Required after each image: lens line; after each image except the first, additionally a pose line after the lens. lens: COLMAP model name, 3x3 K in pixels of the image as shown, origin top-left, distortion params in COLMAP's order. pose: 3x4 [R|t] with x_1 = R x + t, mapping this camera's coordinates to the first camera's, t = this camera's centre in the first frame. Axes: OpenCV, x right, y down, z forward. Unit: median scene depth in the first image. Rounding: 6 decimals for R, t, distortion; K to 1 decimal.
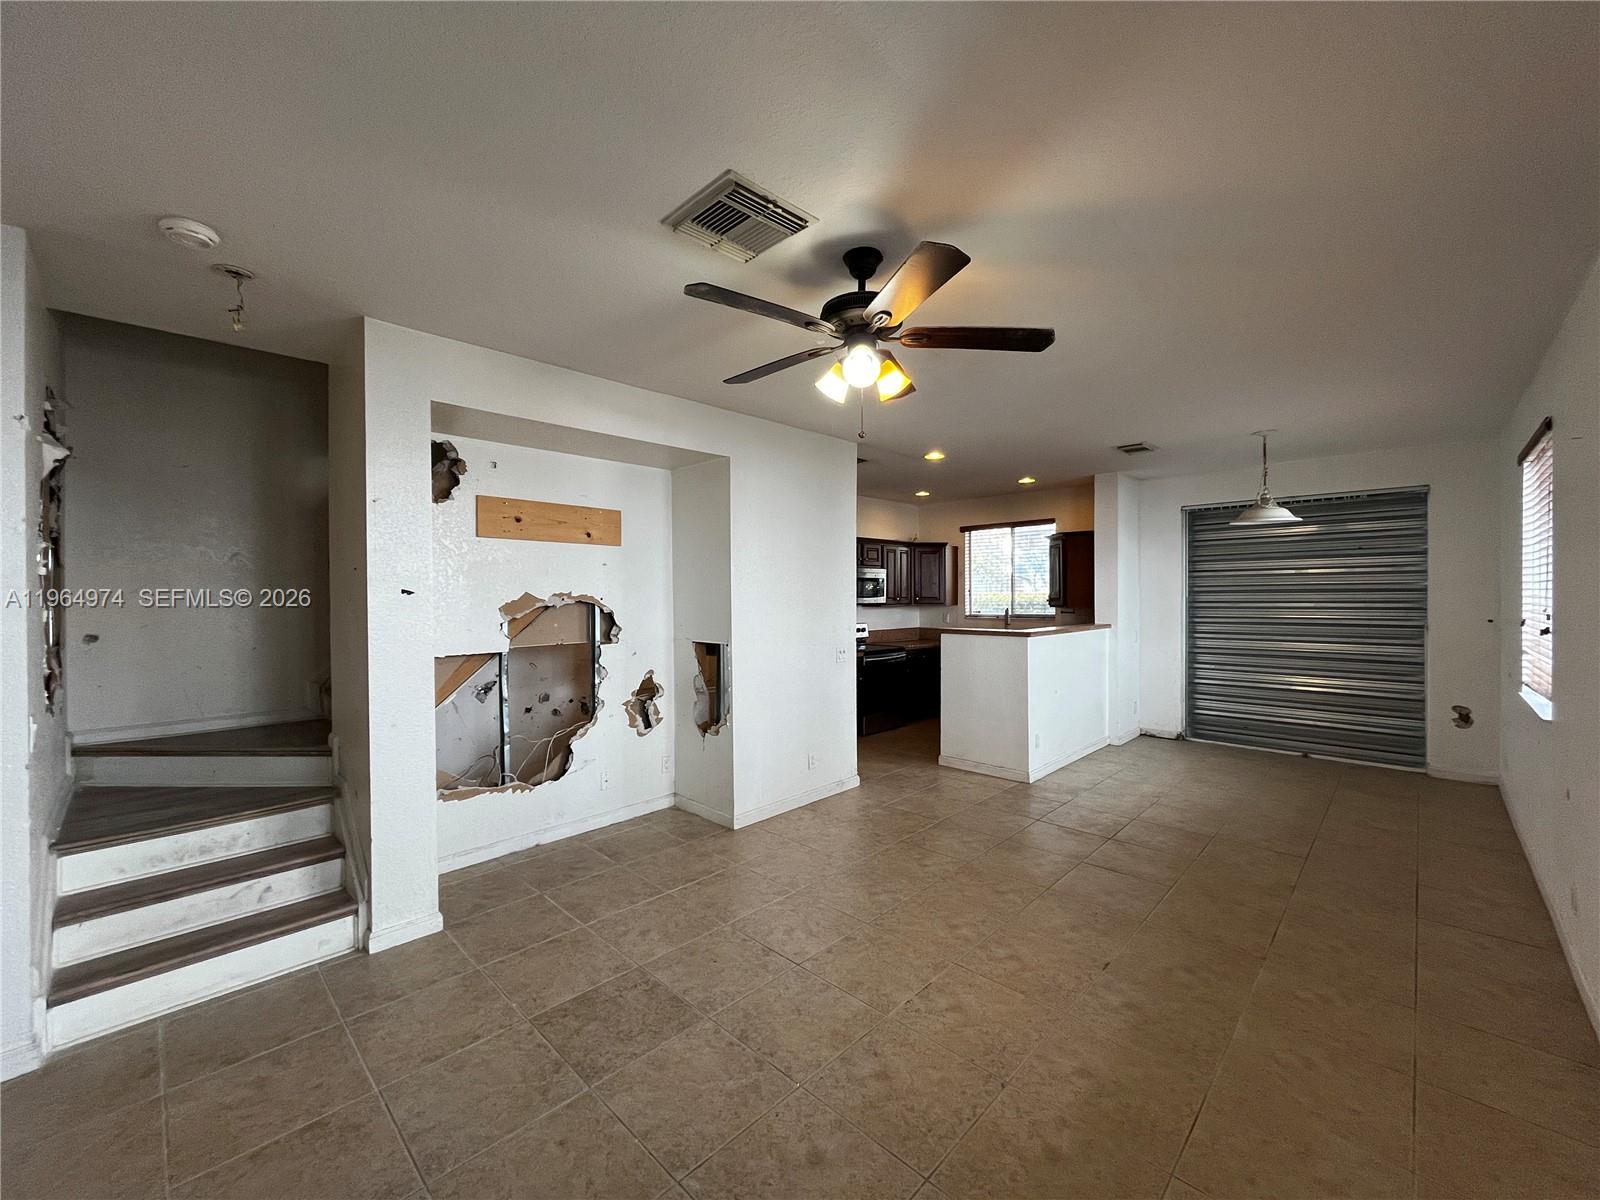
lens RADIAL K [[642.8, 0, 801.6], [0, 642.8, 601.2], [0, 0, 1]] dist [-0.001951, -0.000035]
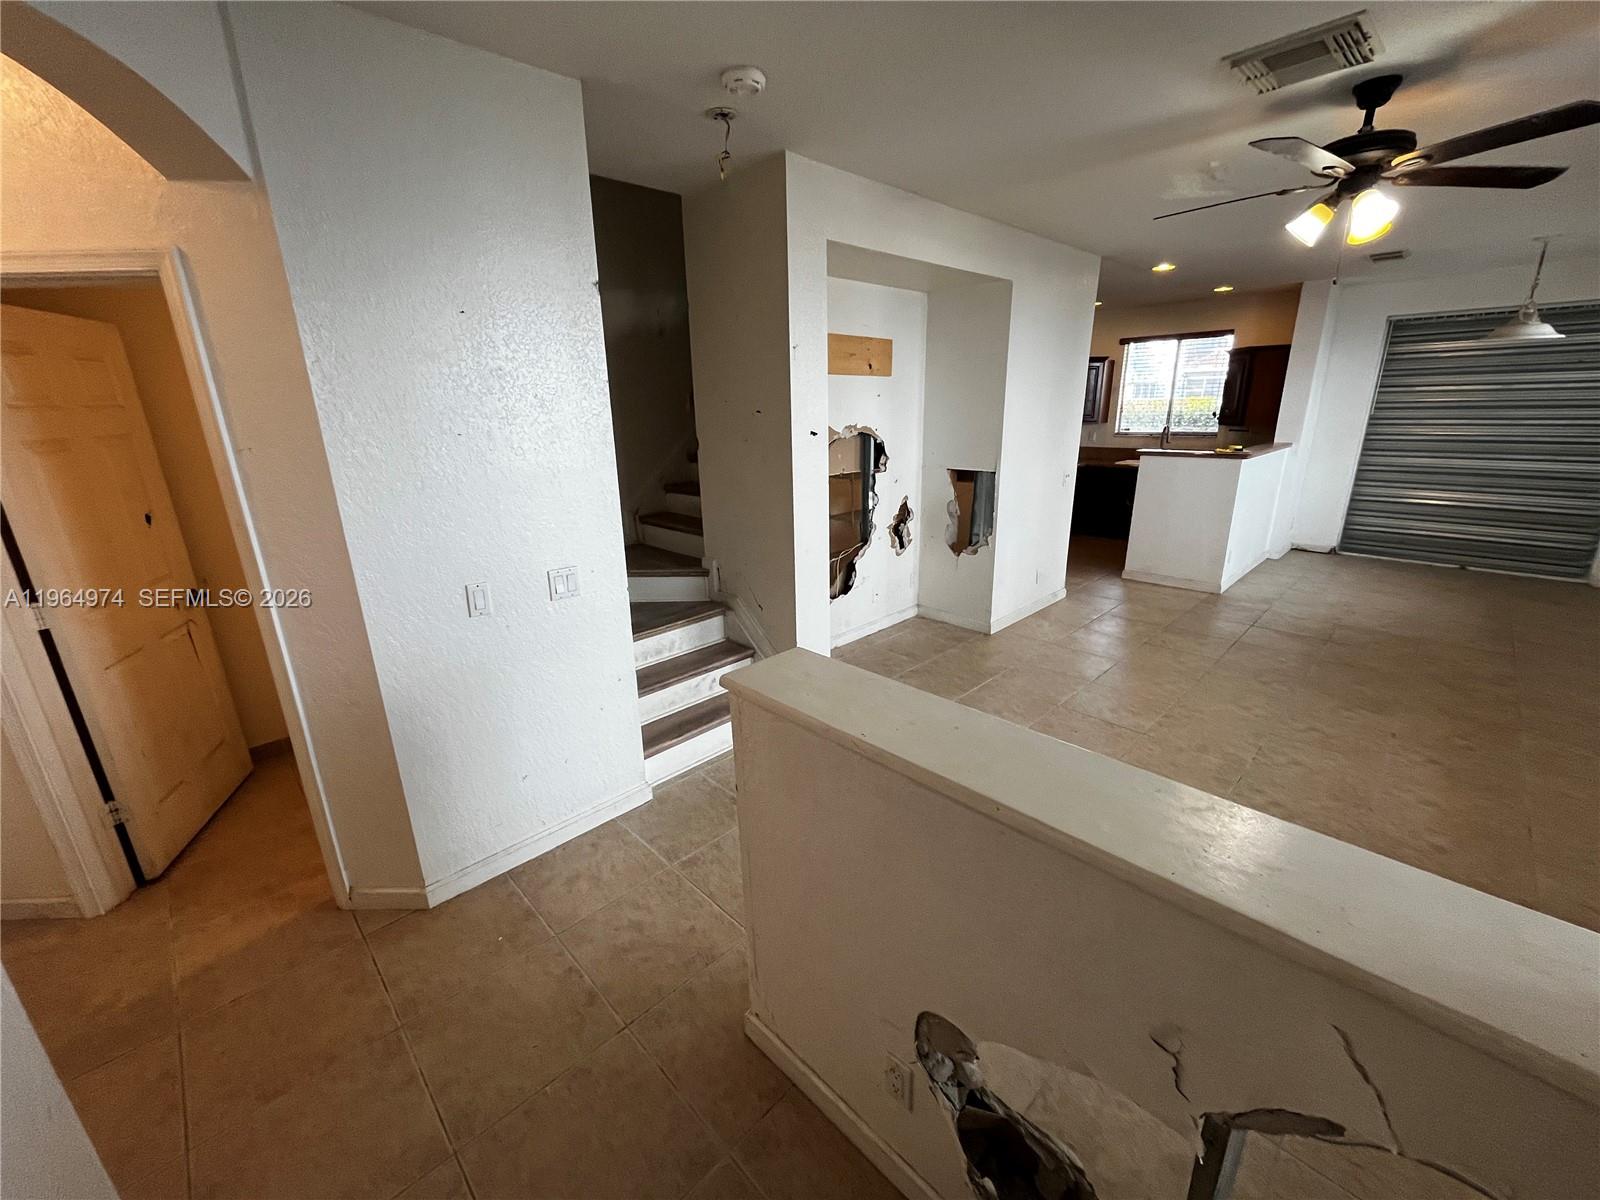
lens RADIAL K [[642.6, 0, 801.9], [0, 642.6, 599.5], [0, 0, 1]] dist [-0.001763, -0.000497]
pose [[0.999566, -0.005281, -0.028987, -0.385494], [0.013237, 0.959420, 0.281669, -0.033283], [0.026323, -0.281931, 0.959074, -0.095168]]
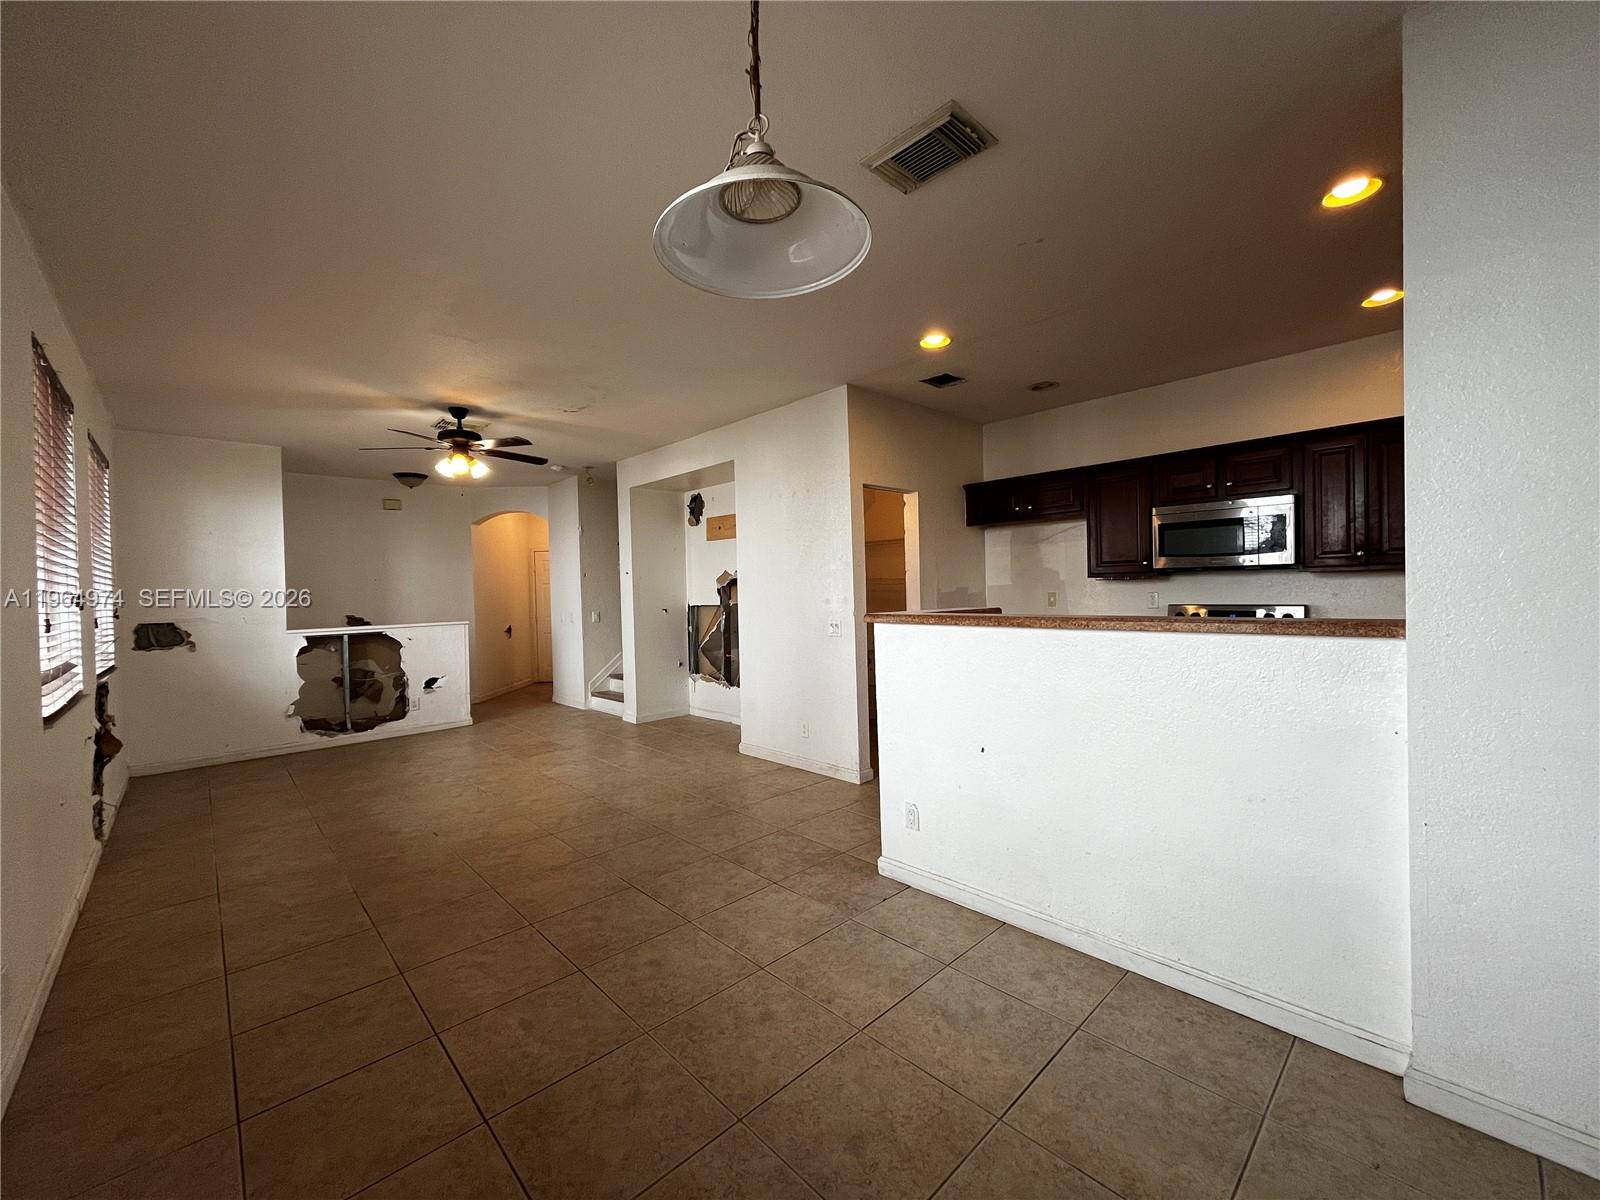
lens RADIAL K [[642.6, 0, 801.9], [0, 642.6, 599.5], [0, 0, 1]] dist [-0.001763, -0.000497]
pose [[-0.044198, 0.022471, -0.998770, 1.082244], [0.012551, 0.999681, 0.021936, 0.024731], [0.998944, -0.011566, -0.044466, 1.109686]]
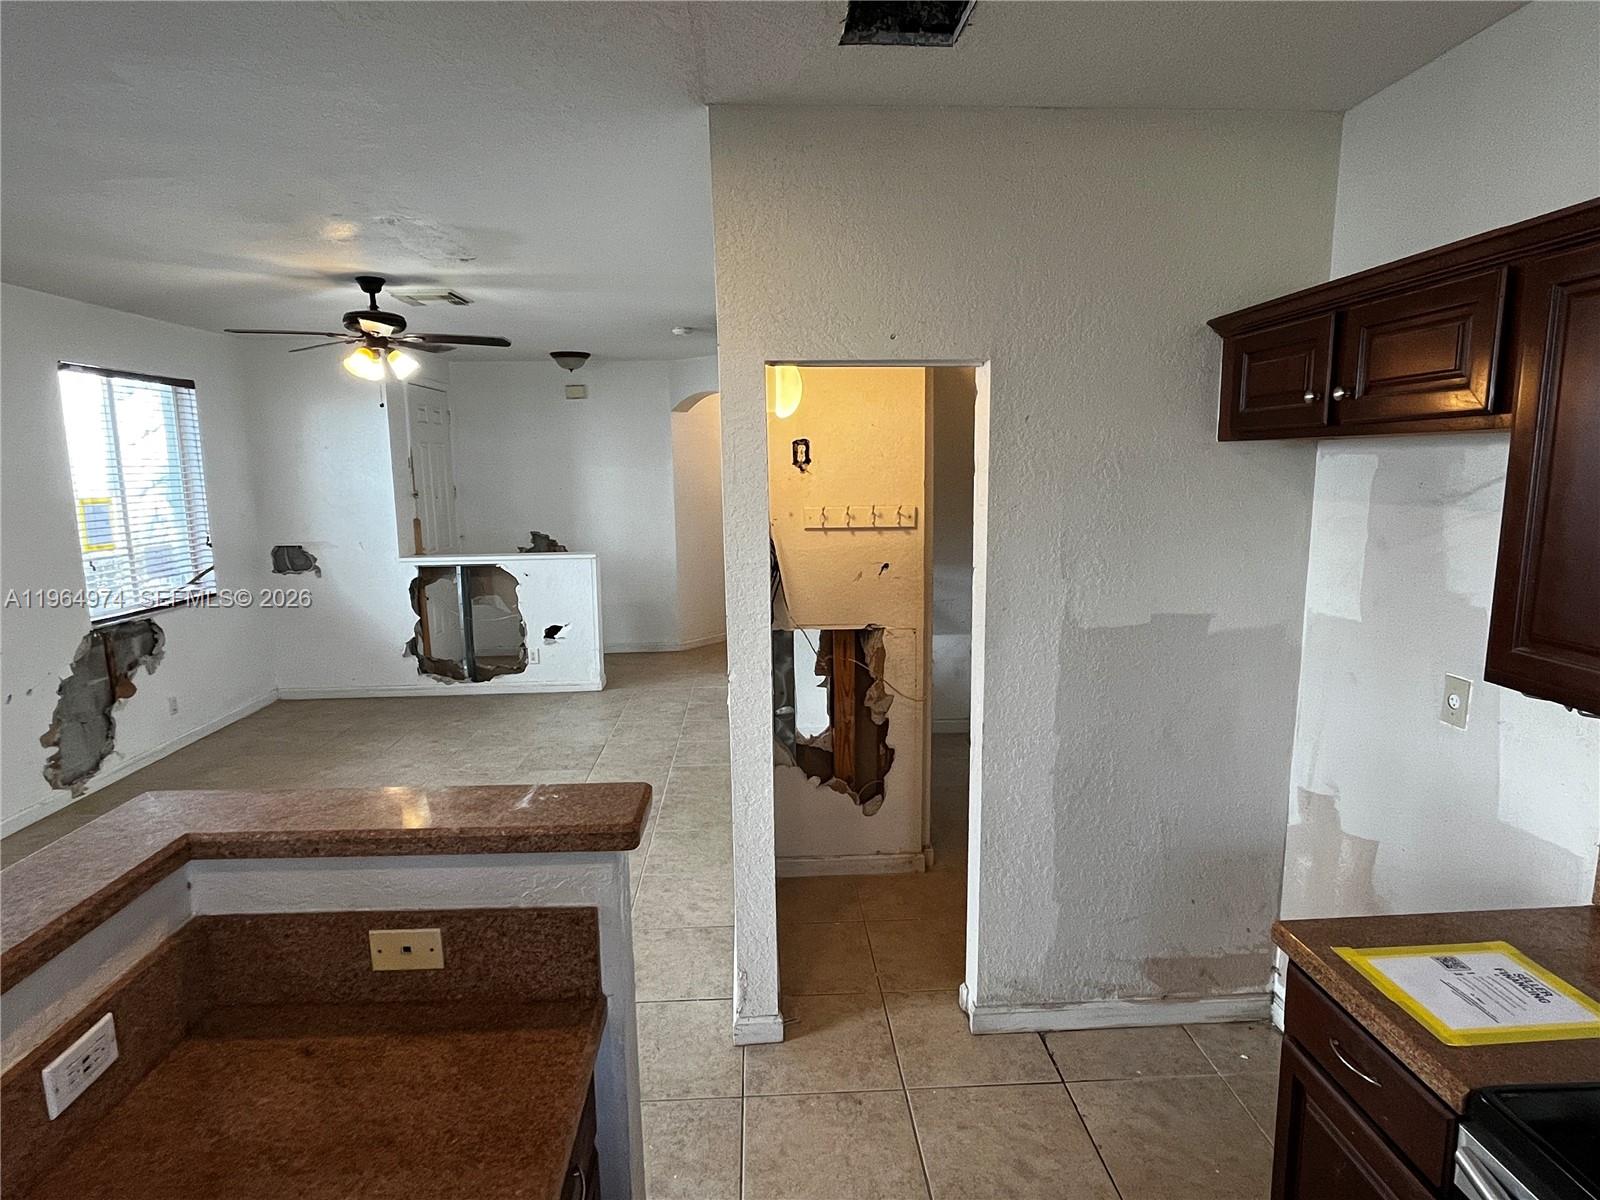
lens RADIAL K [[879.3, 0, 789.8], [0, 879.3, 596.0], [0, 0, 1]] dist [0.026378, 0.000426]
pose [[-0.692885, 0.122793, -0.710516, 0.475061], [0.007296, 0.986536, 0.163380, -0.079156], [0.721011, 0.108019, -0.684452, 1.568438]]
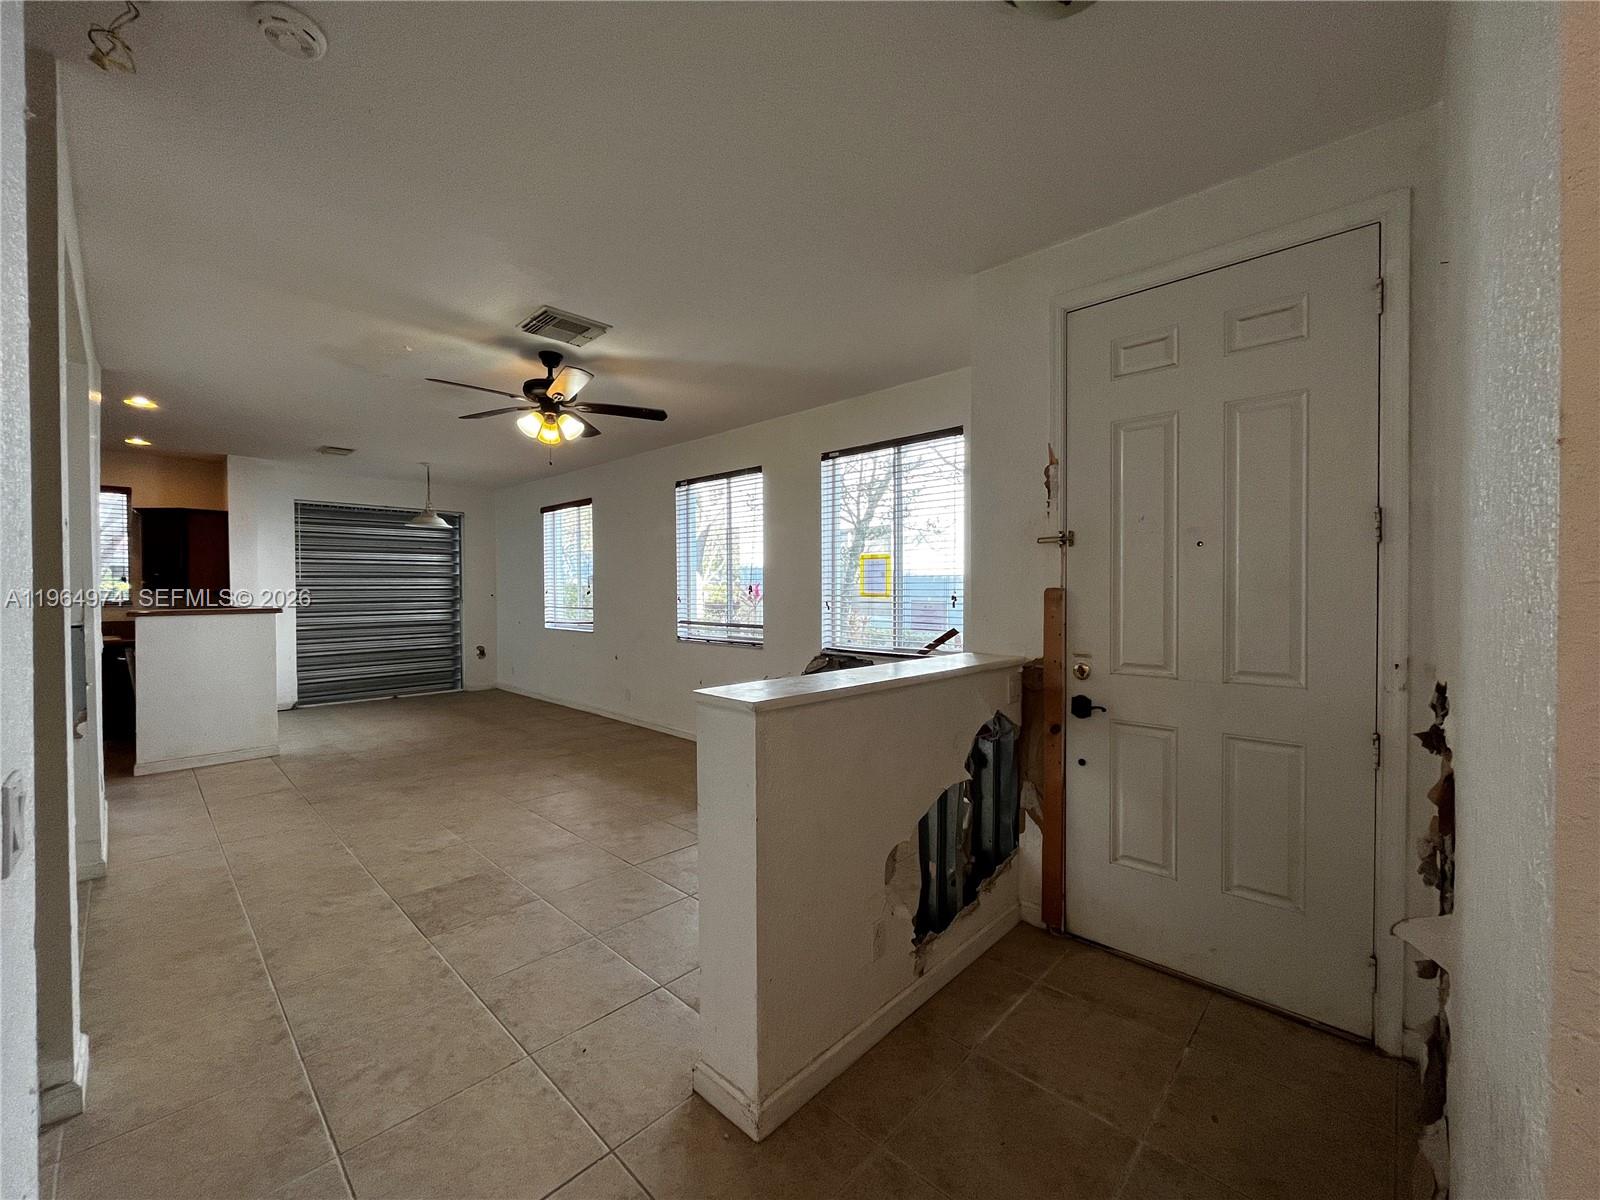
lens RADIAL K [[644.2, 0, 800.1], [0, 644.2, 599.9], [0, 0, 1]] dist [-0.002139, -0.000433]
pose [[-0.006581, -0.011080, 0.999917, -0.788941], [0.014201, 0.999837, 0.011173, 0.040312], [-0.999878, 0.014273, -0.006422, 0.192375]]
